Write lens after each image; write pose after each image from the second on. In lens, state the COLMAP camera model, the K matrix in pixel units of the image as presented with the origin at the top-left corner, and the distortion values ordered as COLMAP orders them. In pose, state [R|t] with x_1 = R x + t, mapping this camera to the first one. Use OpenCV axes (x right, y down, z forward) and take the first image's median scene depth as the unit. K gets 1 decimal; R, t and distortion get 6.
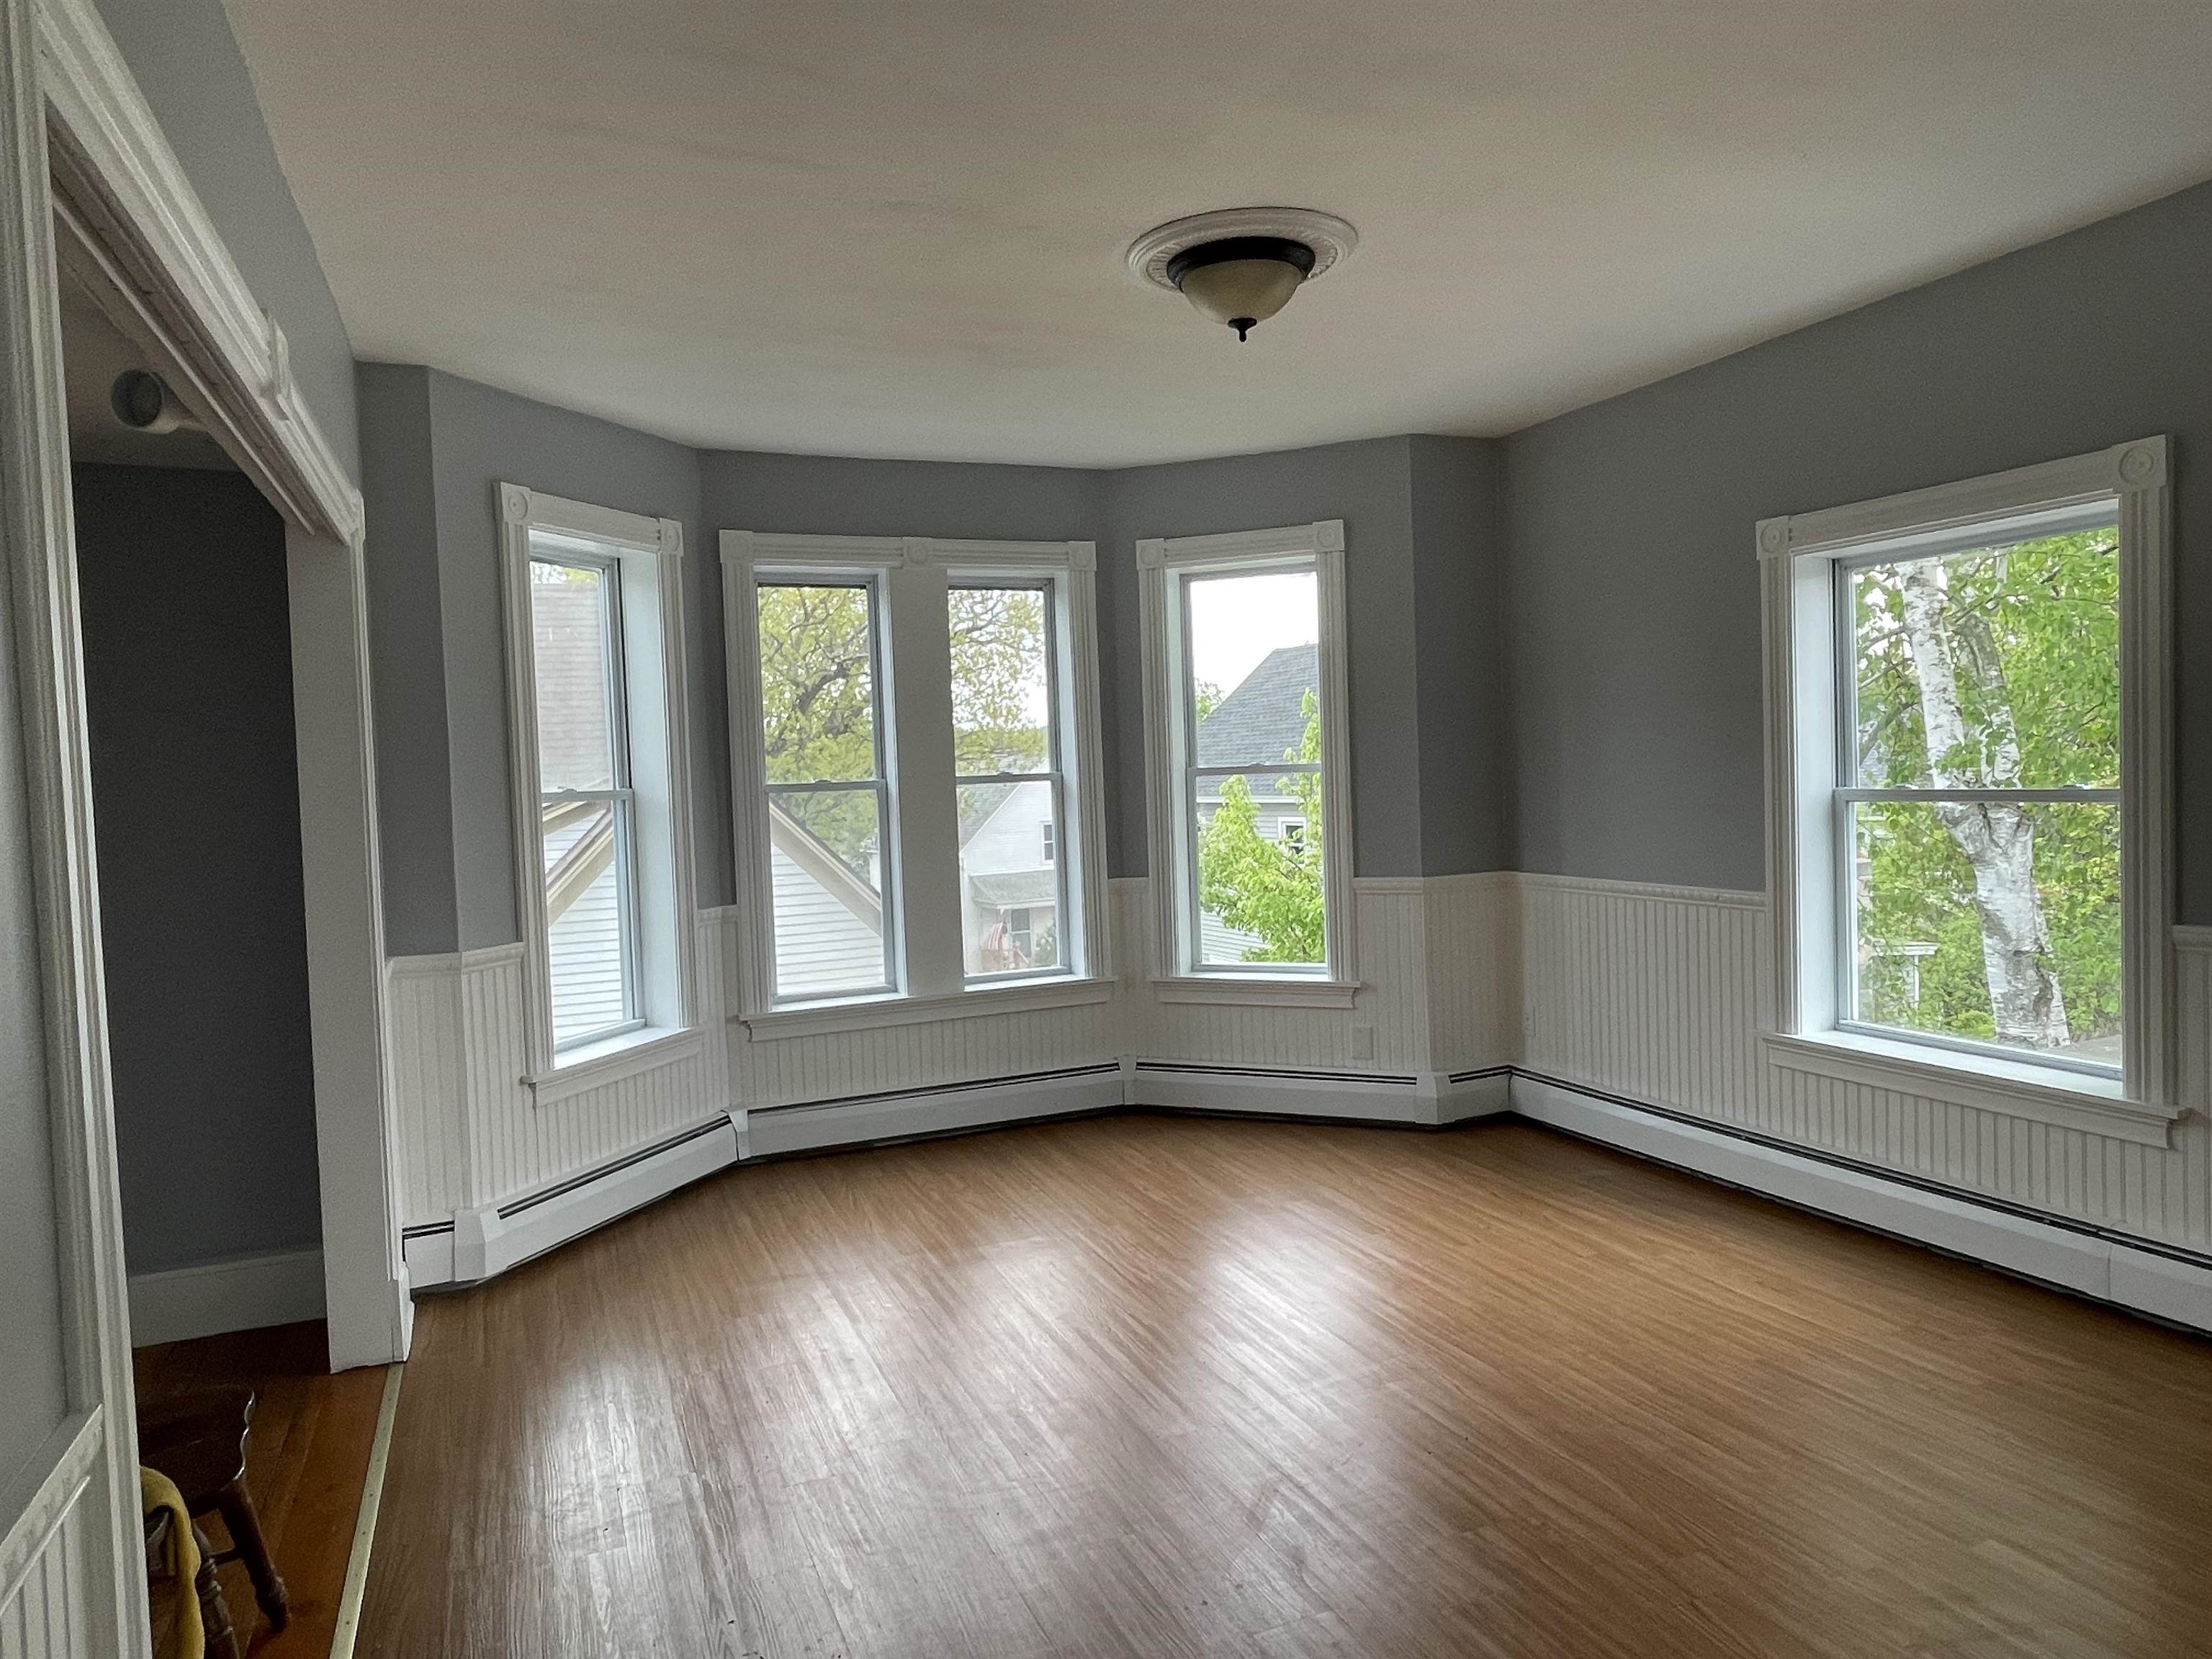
lens RADIAL K [[1392.4, 0, 1106.0], [0, 1392.4, 829.5], [0, 0, 1]] dist [-0.003469, -0.002451]
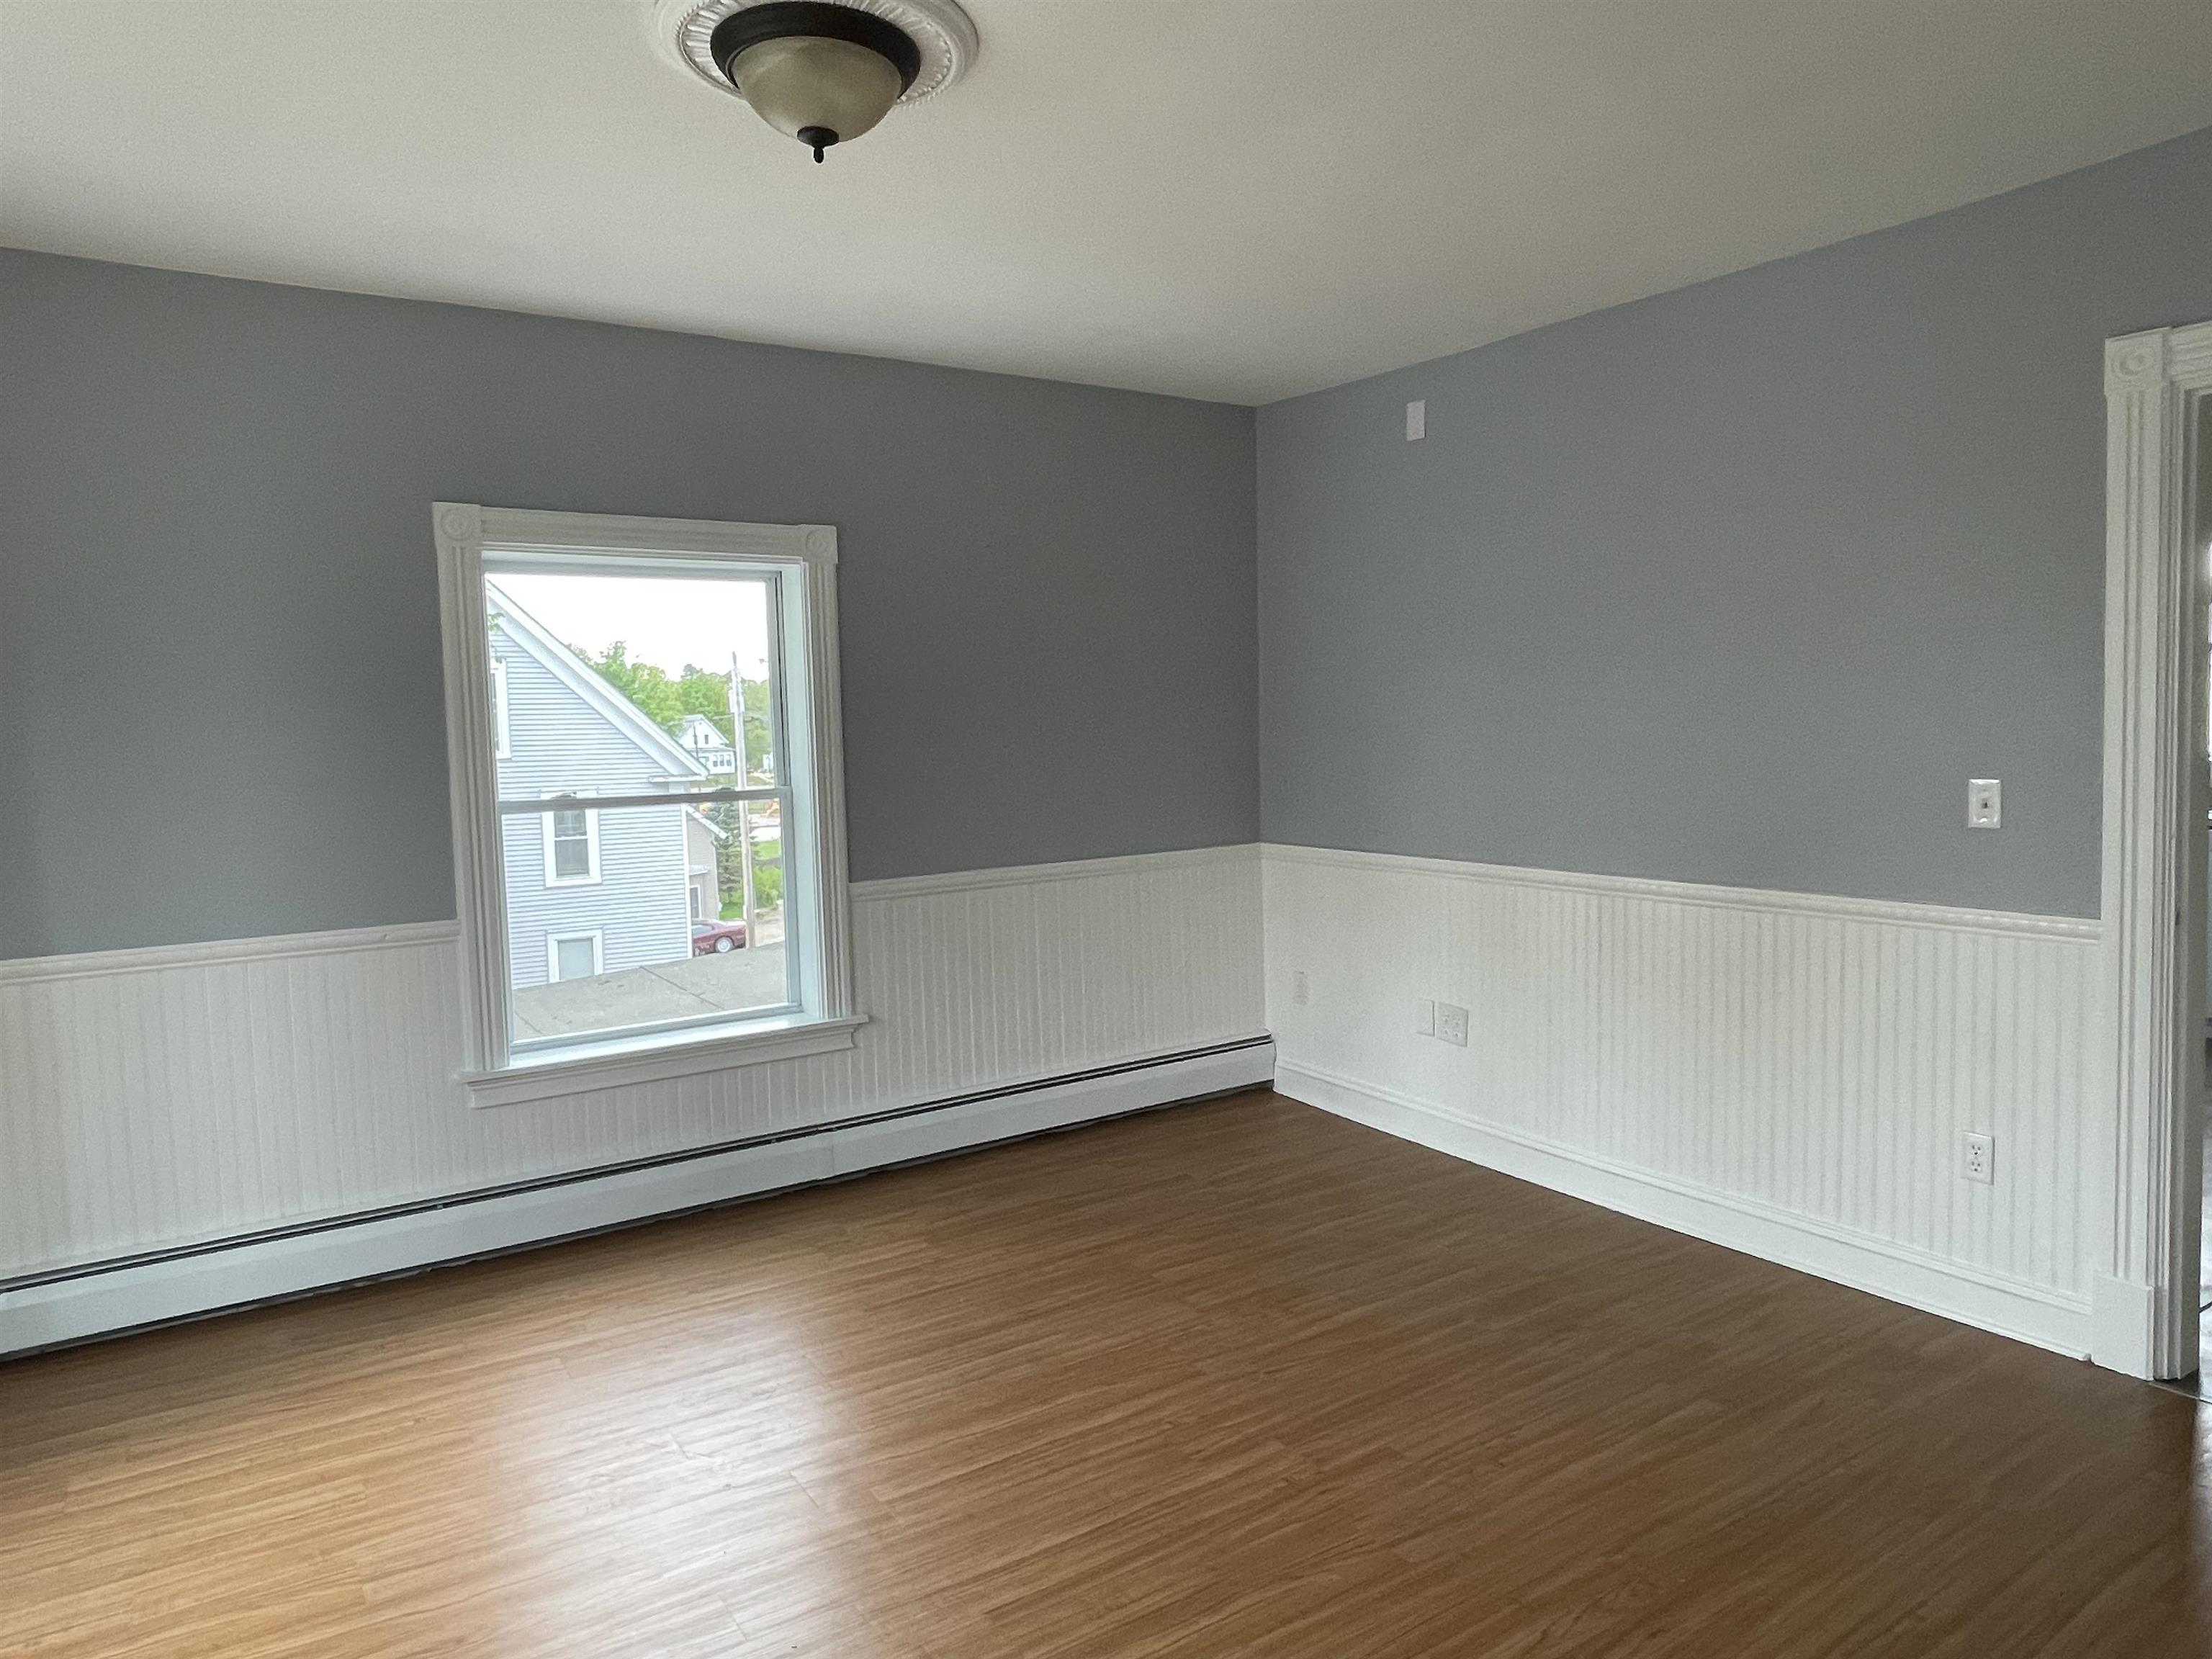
lens RADIAL K [[1374.6, 0, 1105.5], [0, 1374.6, 784.6], [0, 0, 1]] dist [0.001120, 0.001643]
pose [[-0.166930, 0.007012, 0.985944, -0.590117], [0.080483, 0.996735, 0.006538, -0.015299], [-0.982678, 0.080443, -0.166949, 0.925136]]
